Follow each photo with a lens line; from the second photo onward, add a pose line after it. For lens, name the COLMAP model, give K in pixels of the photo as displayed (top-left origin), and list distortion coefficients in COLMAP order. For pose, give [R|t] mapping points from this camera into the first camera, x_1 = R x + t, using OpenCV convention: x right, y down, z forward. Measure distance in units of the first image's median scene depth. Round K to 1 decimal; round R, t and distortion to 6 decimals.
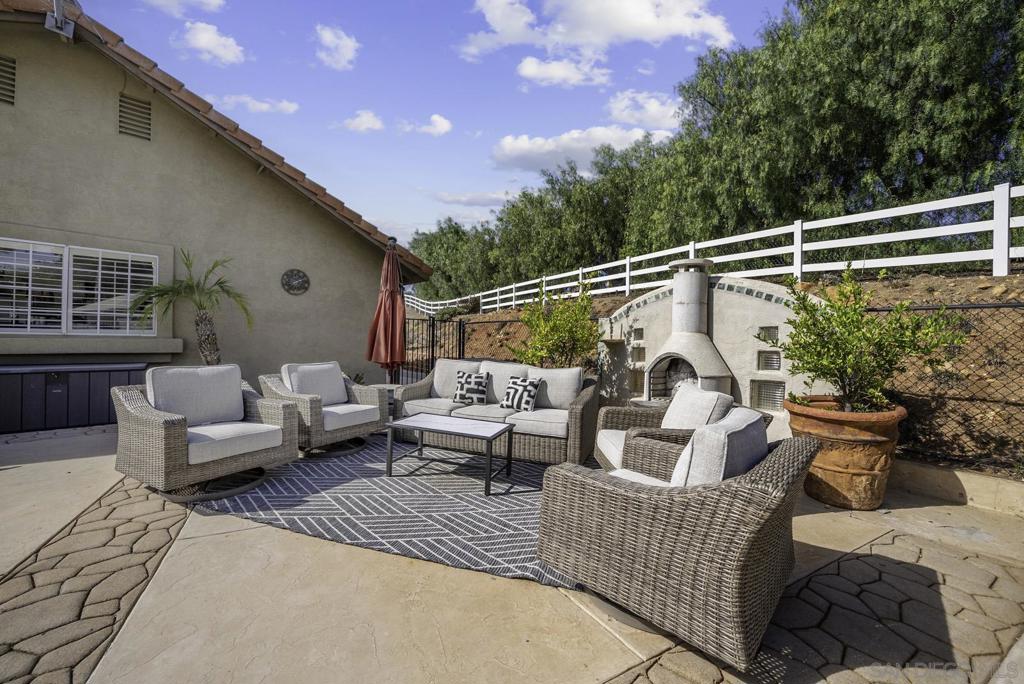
lens RADIAL K [[388.5, 0, 512.0], [0, 388.5, 342.0], [0, 0, 1]] dist [-0.000616, -0.000047]
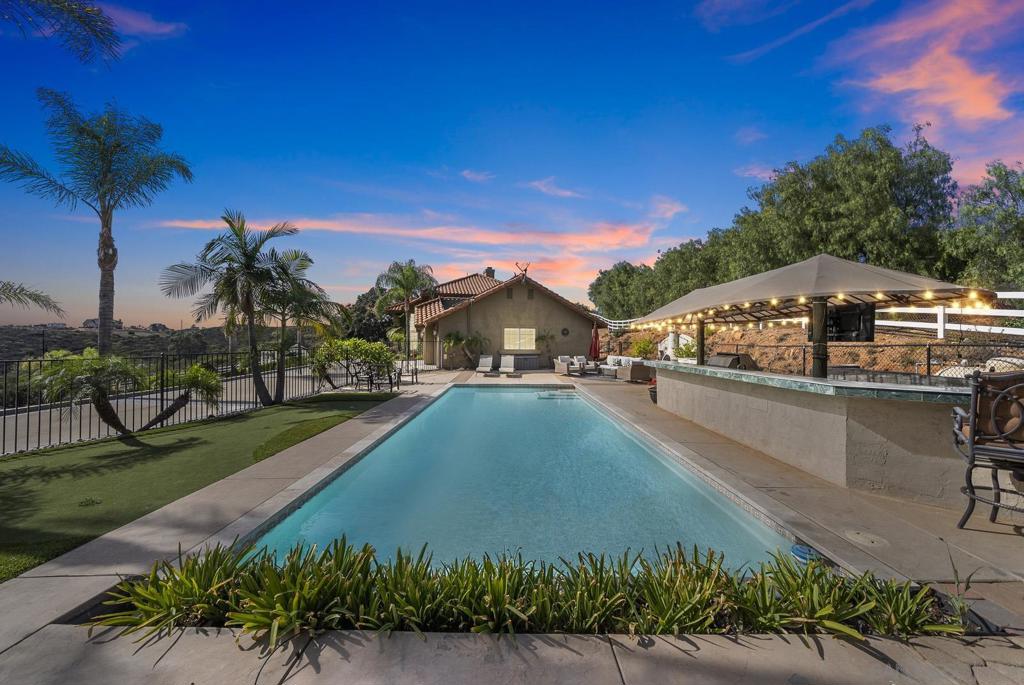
lens RADIAL K [[353.8, 0, 512.0], [0, 353.8, 342.5], [0, 0, 1]] dist [-0.000133, 0.000001]
pose [[0.881694, -0.013643, -0.471624, 0.594125], [0.009579, 0.999893, -0.011017, -0.052066], [0.471724, 0.005196, 0.881731, -2.419794]]
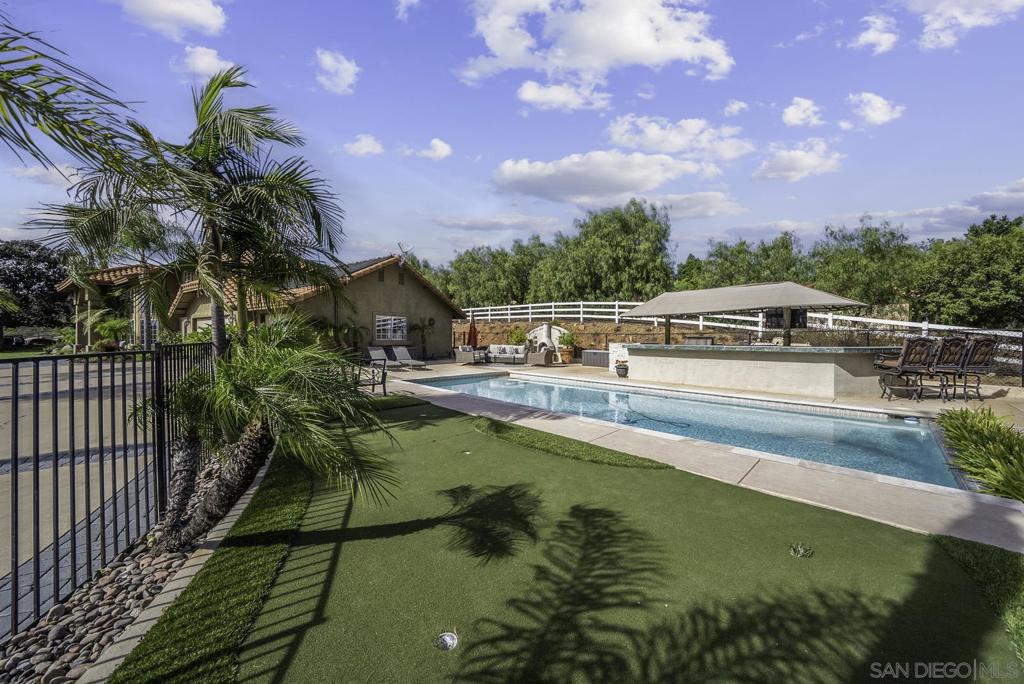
lens RADIAL K [[353.8, 0, 512.0], [0, 353.8, 342.0], [0, 0, 1]] dist [-0.000133, 0.000001]
pose [[0.966729, -0.018576, 0.255128, -0.862733], [0.015898, 0.999795, 0.012554, -0.026112], [-0.255309, -0.008080, 0.966826, -2.522161]]
